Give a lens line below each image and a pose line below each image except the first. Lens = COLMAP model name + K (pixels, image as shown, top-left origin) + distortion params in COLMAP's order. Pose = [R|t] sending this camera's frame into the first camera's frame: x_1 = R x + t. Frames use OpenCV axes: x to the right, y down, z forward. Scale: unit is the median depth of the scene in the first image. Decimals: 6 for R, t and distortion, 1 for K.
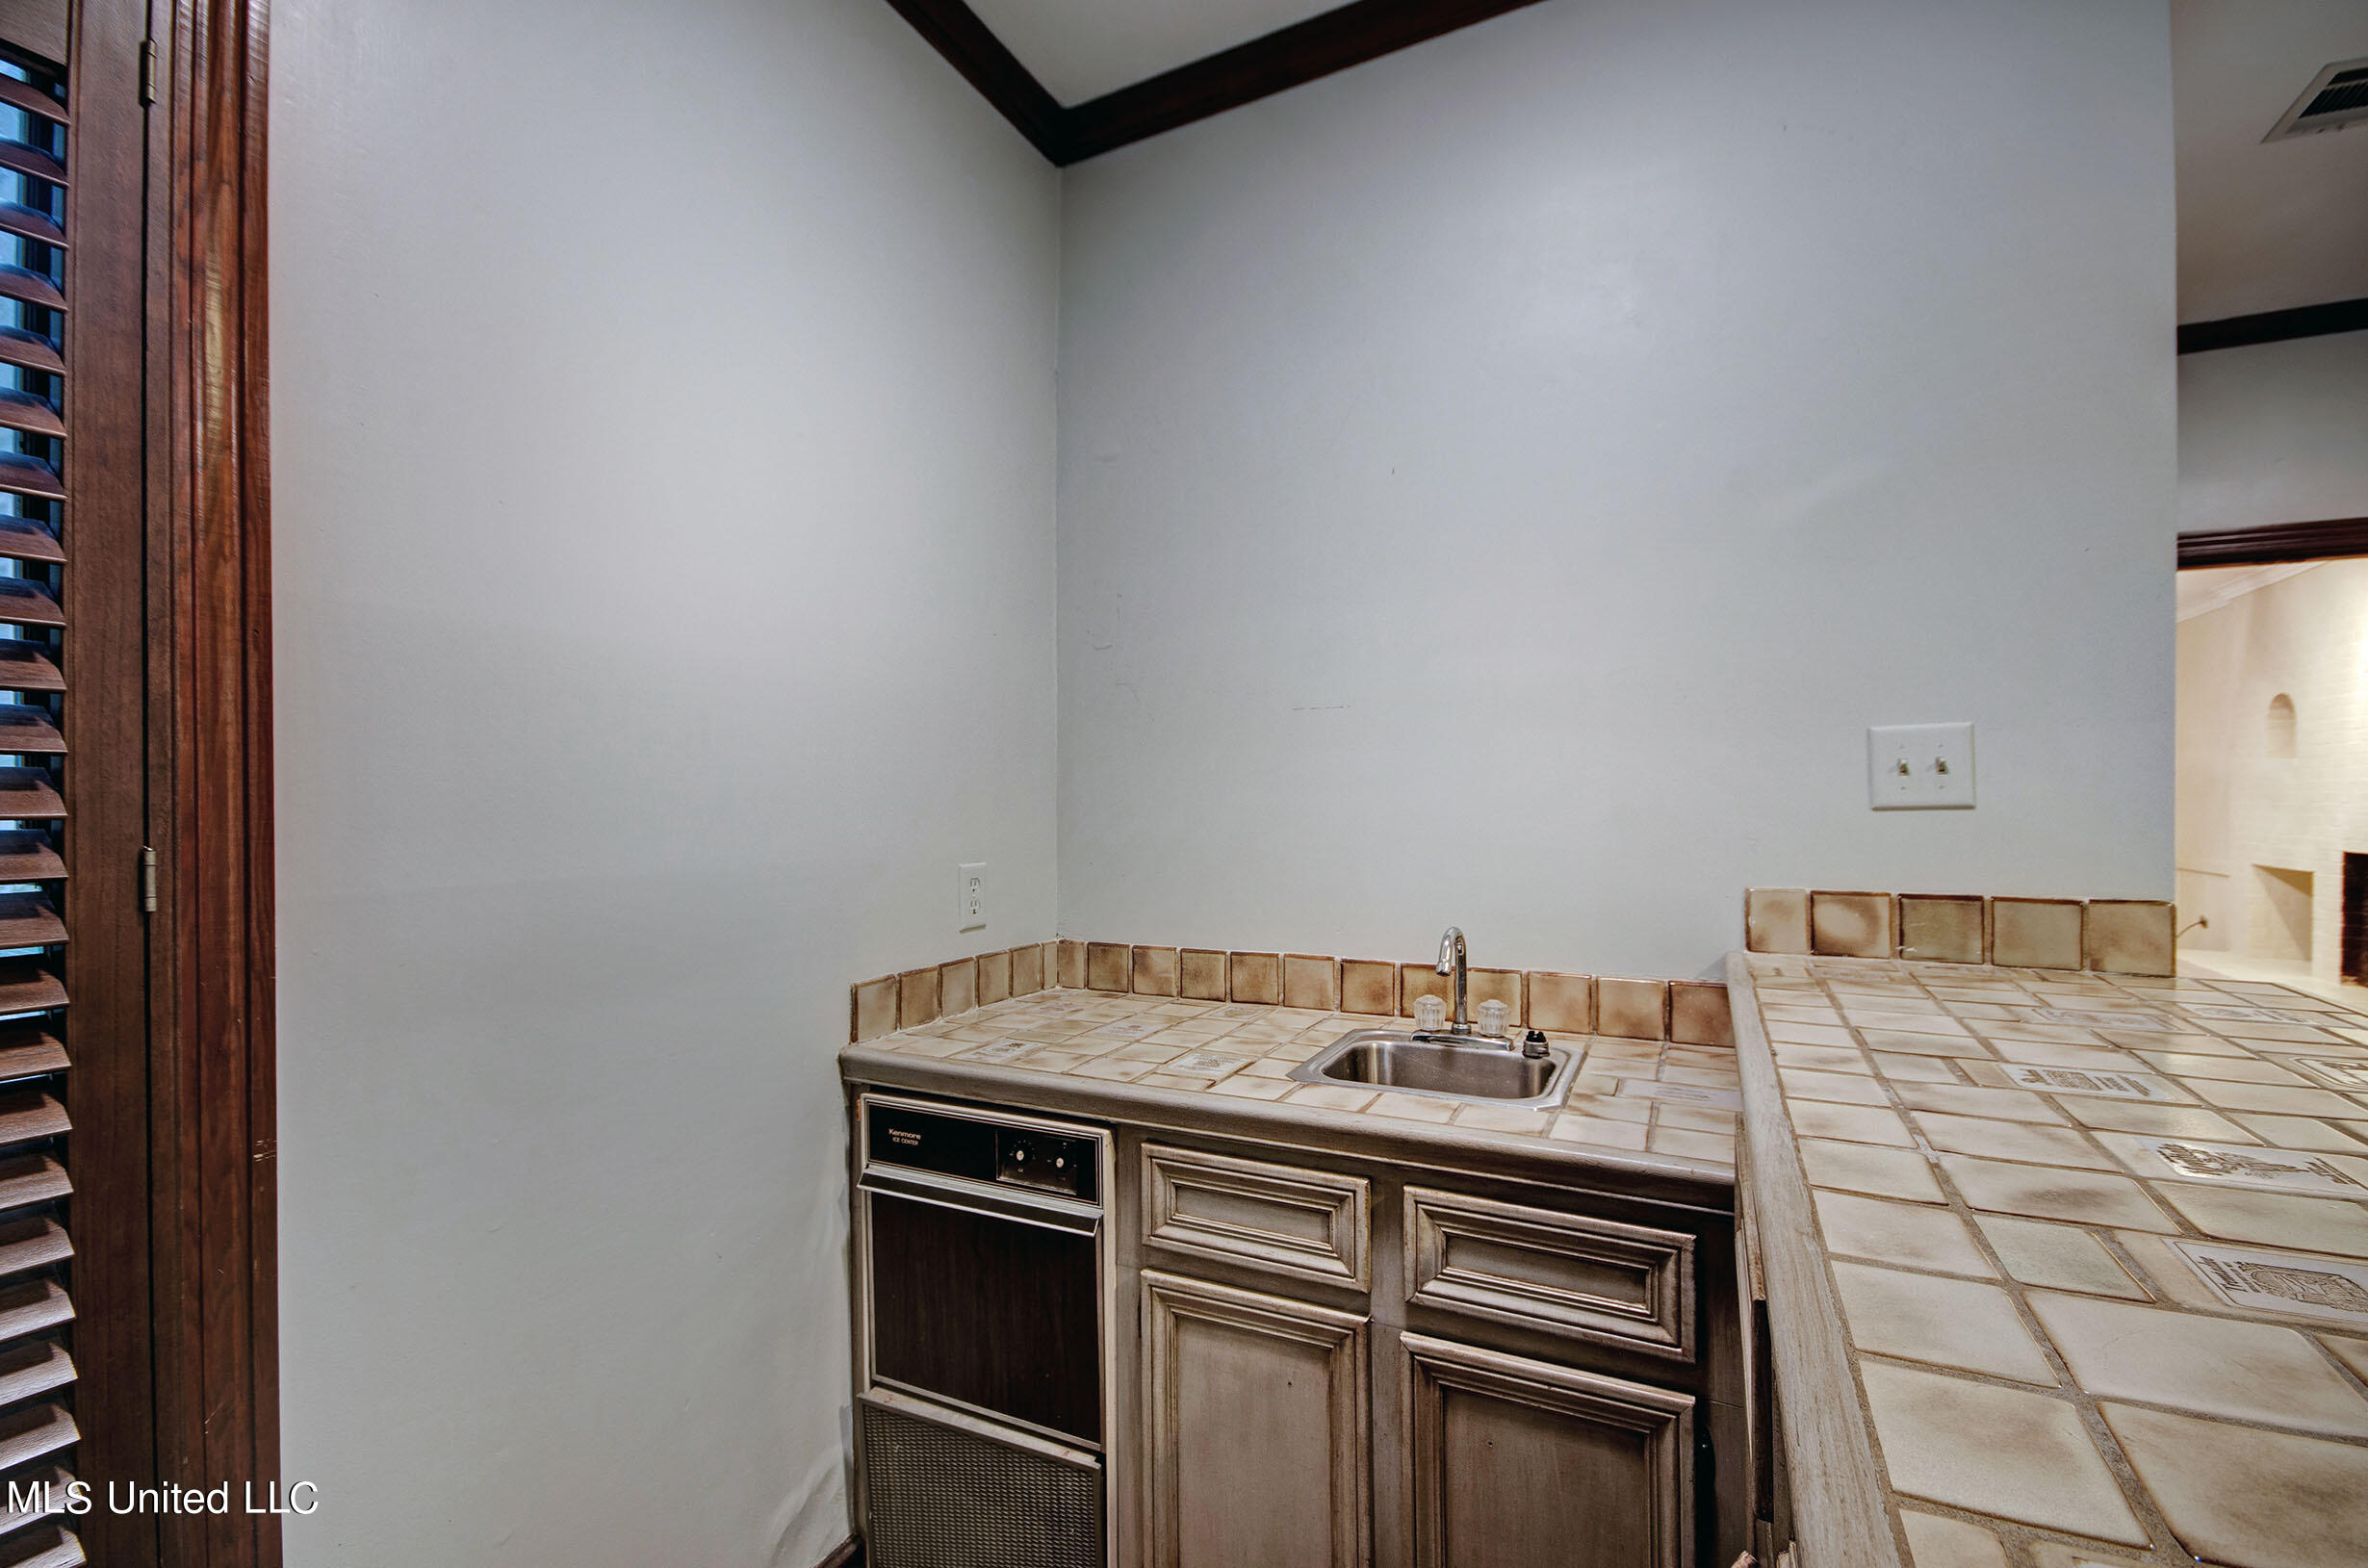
lens RADIAL K [[1048.0, 0, 1182.3], [0, 1048.0, 805.0], [0, 0, 1]] dist [0.009338, -0.014394]
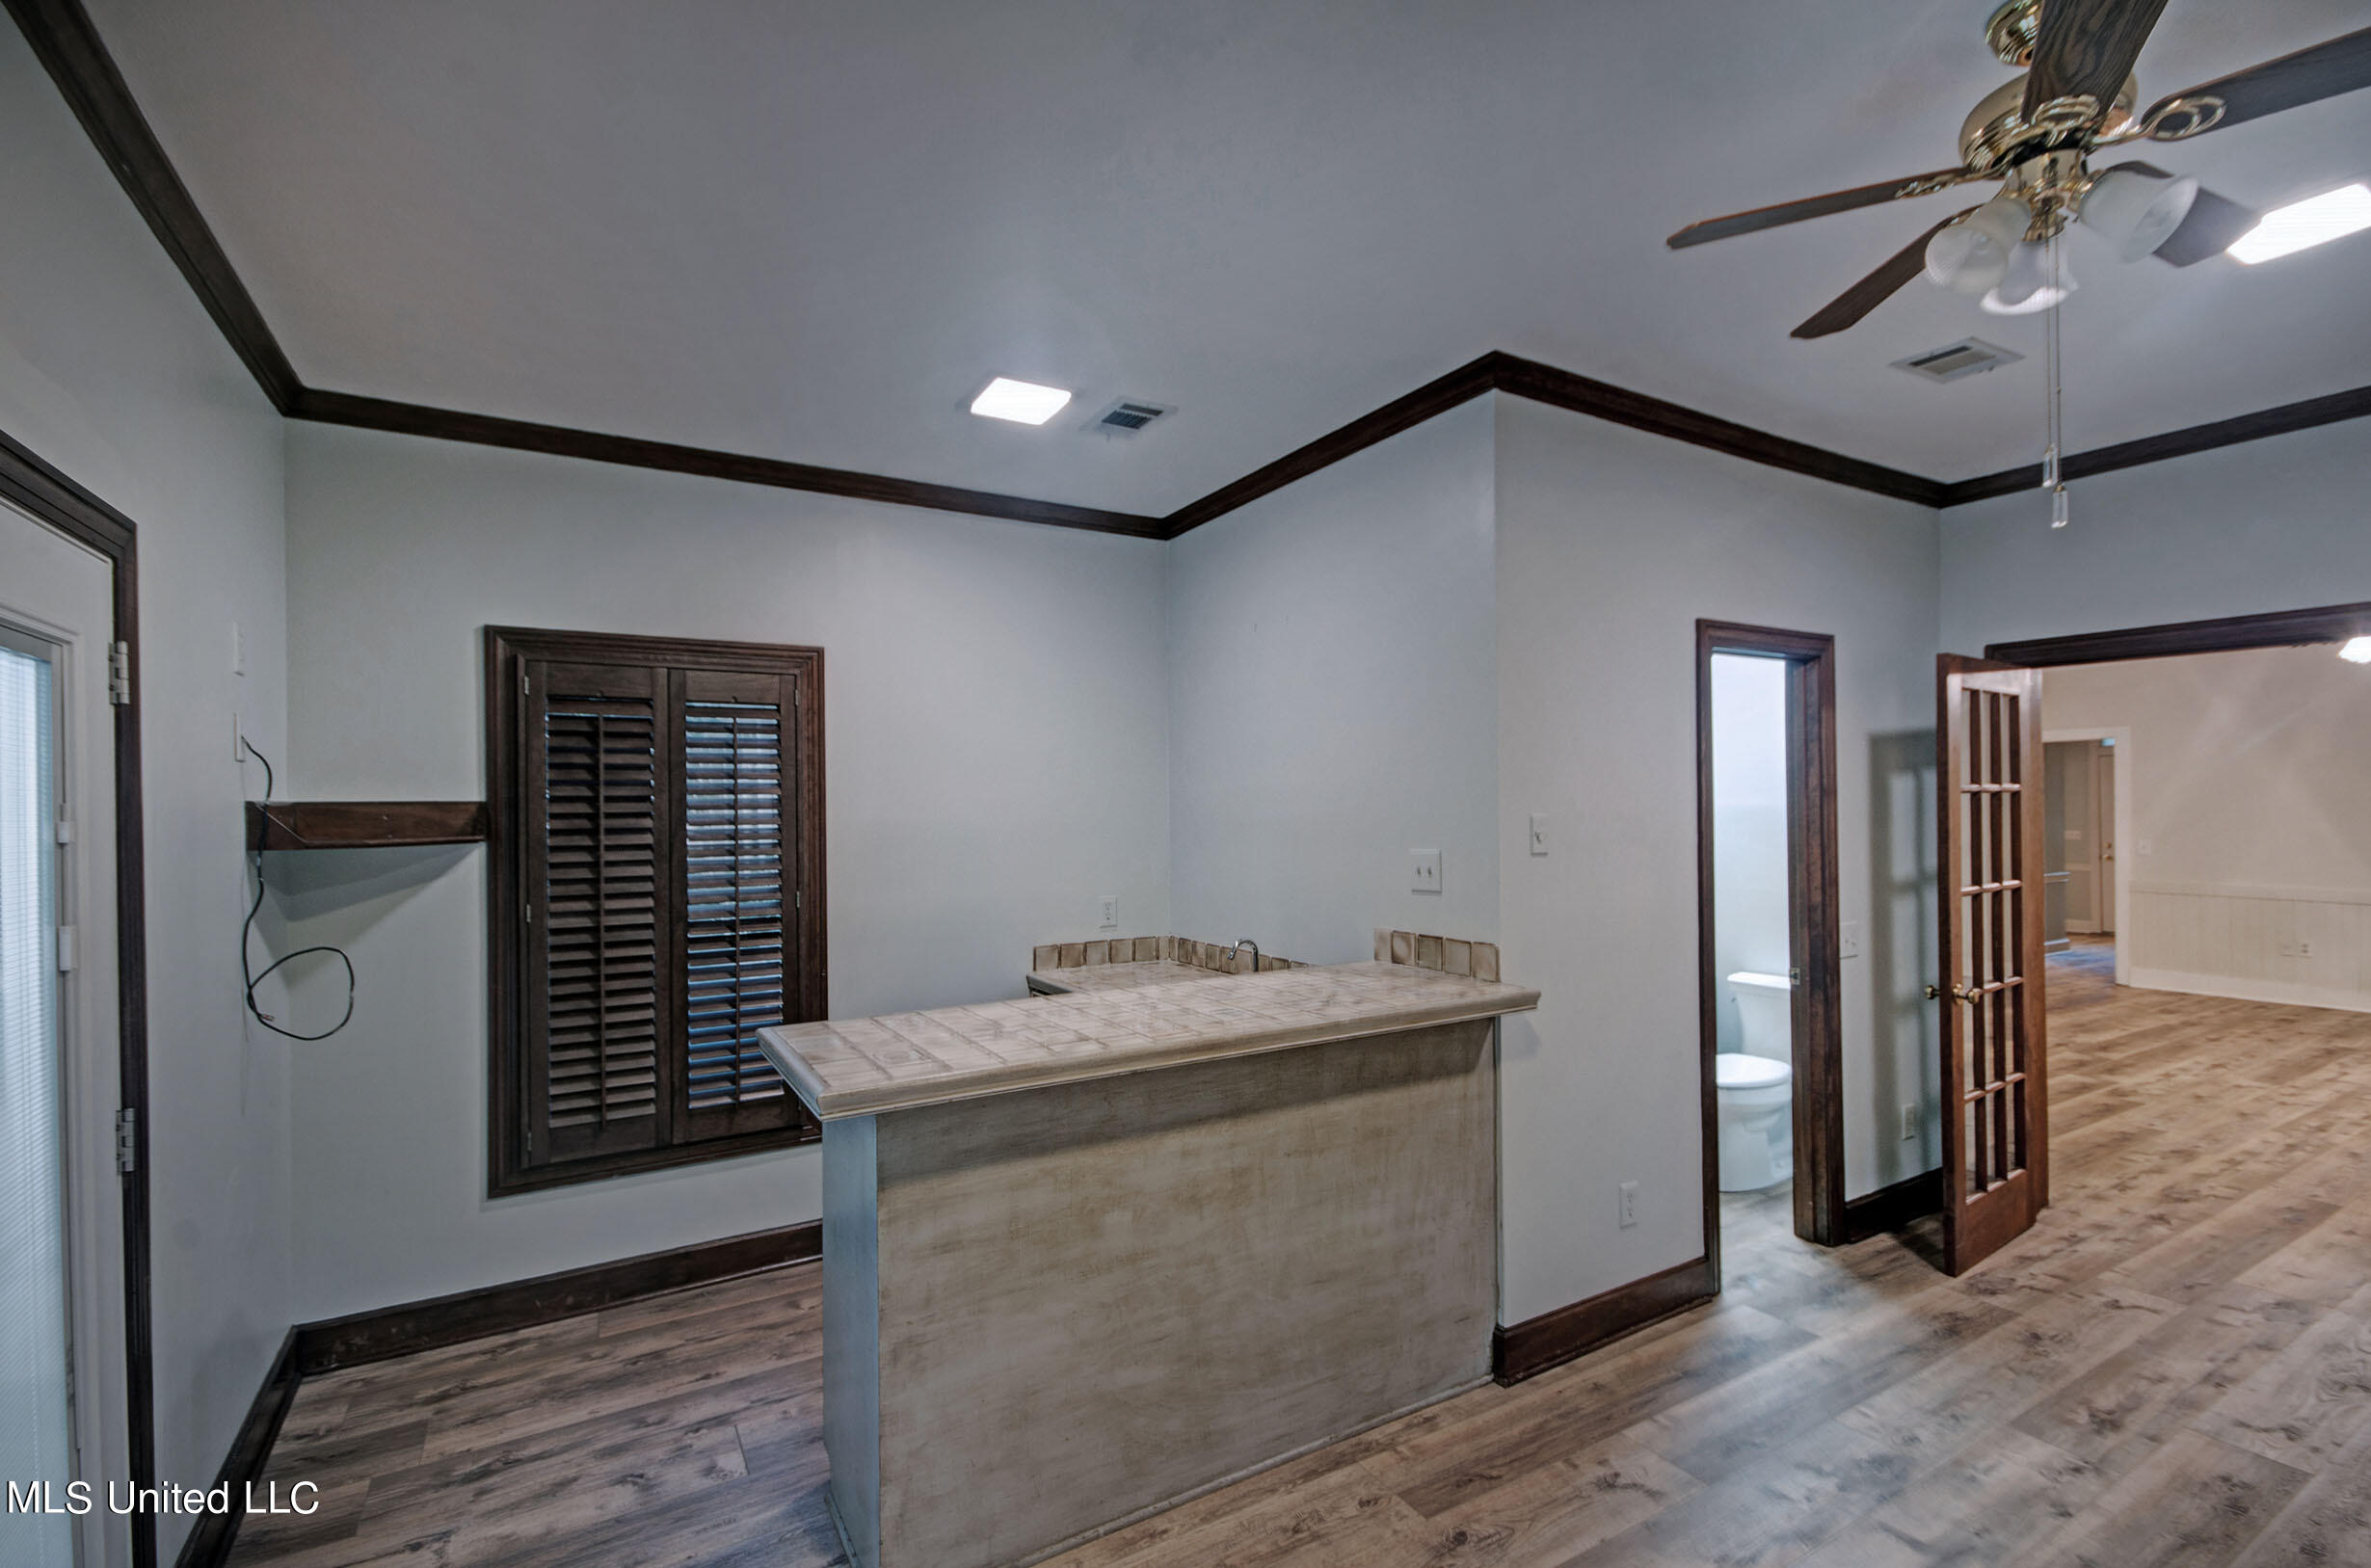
lens RADIAL K [[1072.4, 0, 1188.7], [0, 1072.4, 811.4], [0, 0, 1]] dist [0.003657, 0.000284]
pose [[0.843485, -0.001097, -0.537151, 1.134959], [0.003791, 0.999985, 0.003912, -0.127148], [0.537139, -0.005336, 0.843477, -0.763518]]
